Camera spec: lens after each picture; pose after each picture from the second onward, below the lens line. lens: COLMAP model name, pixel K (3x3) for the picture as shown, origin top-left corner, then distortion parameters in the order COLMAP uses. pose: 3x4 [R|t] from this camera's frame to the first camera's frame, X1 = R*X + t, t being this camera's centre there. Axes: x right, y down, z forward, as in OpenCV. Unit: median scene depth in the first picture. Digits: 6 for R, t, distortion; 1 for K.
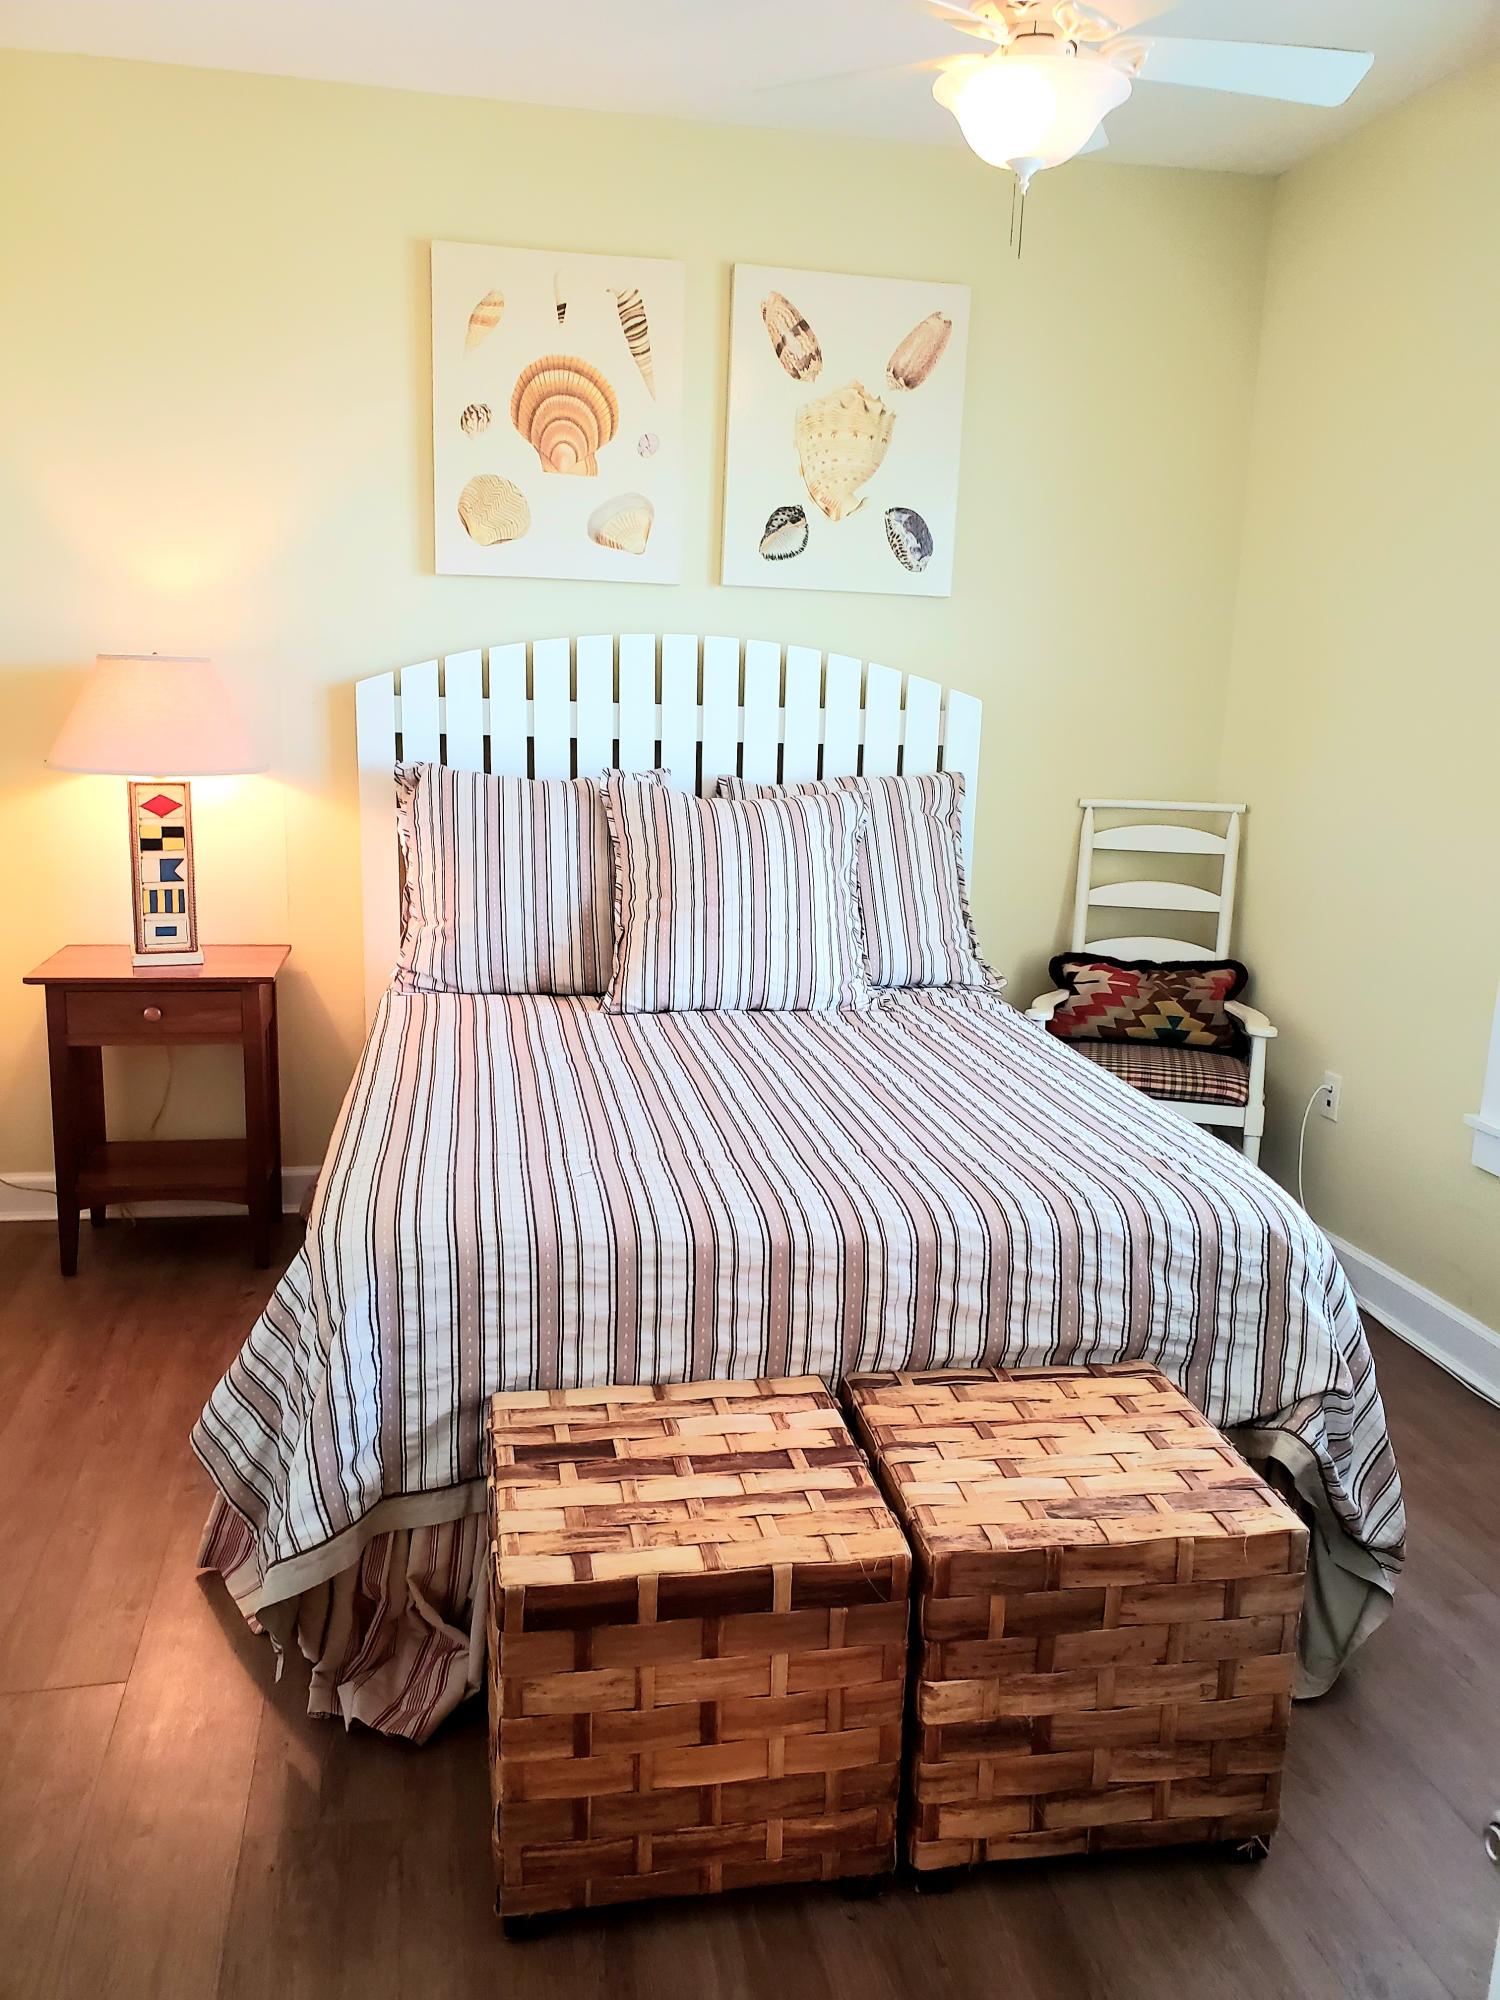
lens RADIAL K [[1588.1, 0, 739.5], [0, 1588.1, 999.7], [0, 0, 1]] dist [0.005271, 0.005307]
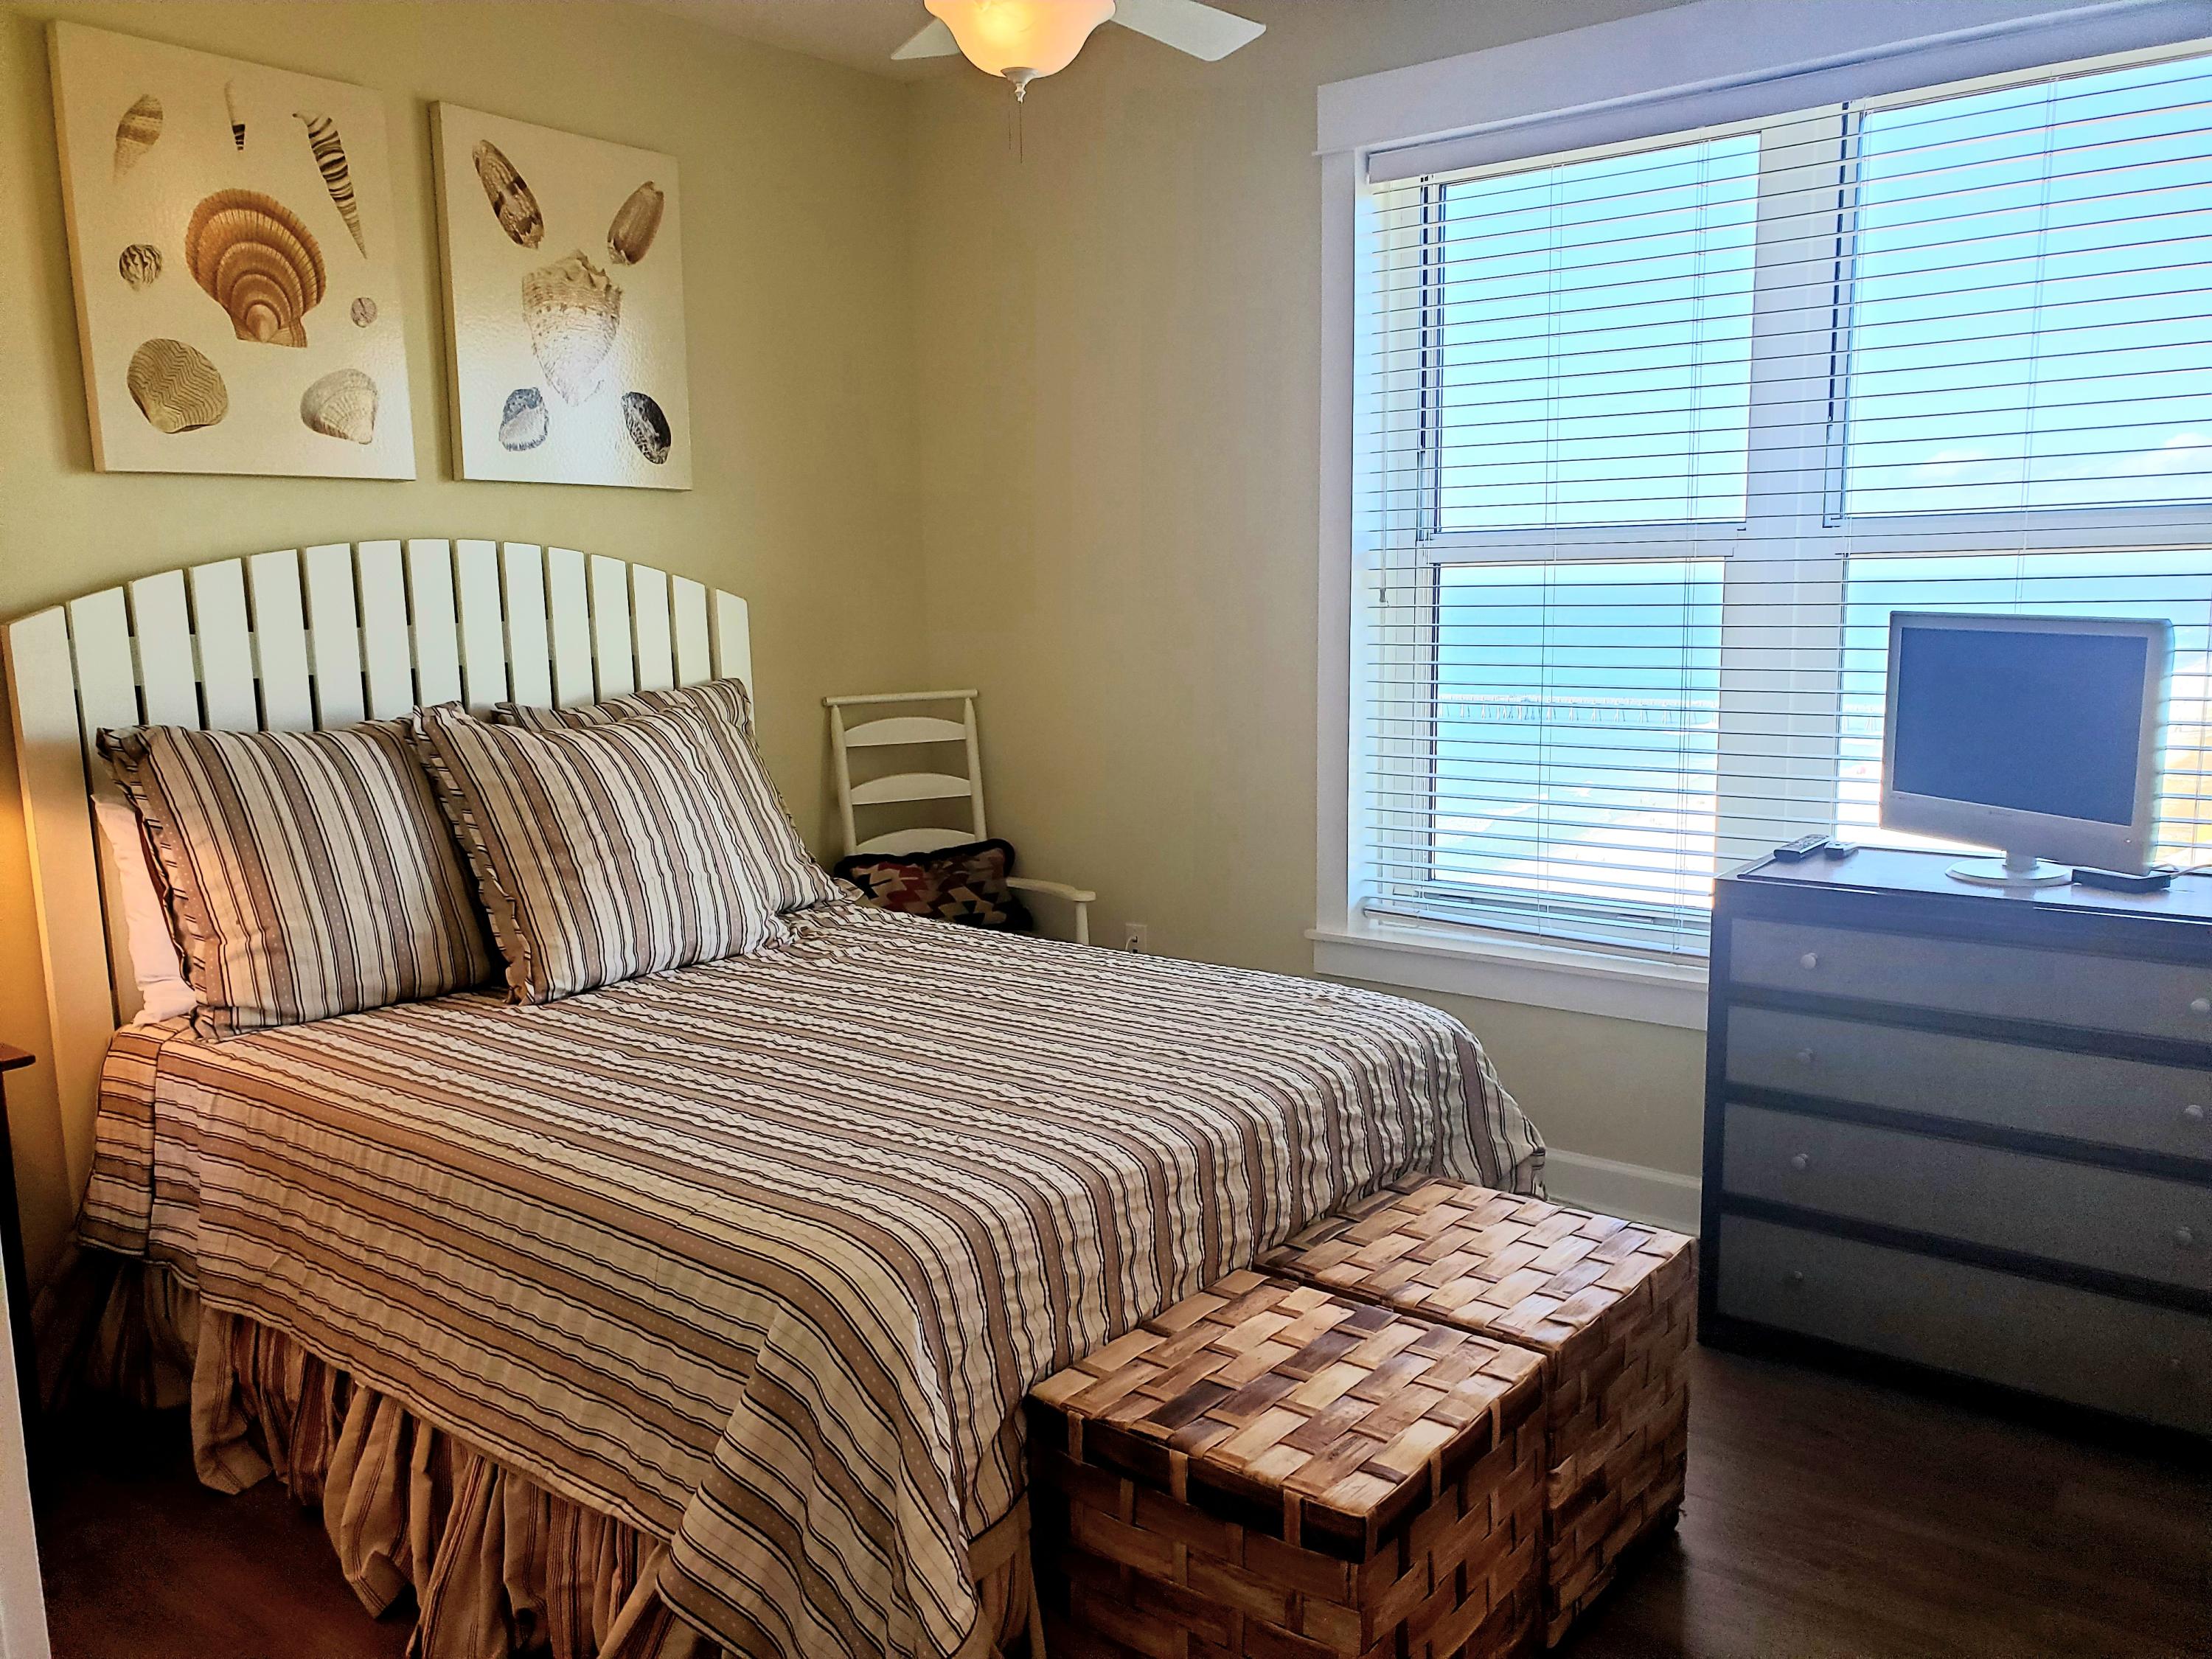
lens RADIAL K [[1756.4, 0, 1088.2], [0, 1756.4, 837.3], [0, 0, 1]] dist [0.005271, 0.005307]
pose [[0.748200, -0.143199, 0.647836, -0.407365], [0.173321, 0.984710, 0.017491, -0.038253], [-0.640435, 0.099197, 0.761579, 0.112926]]
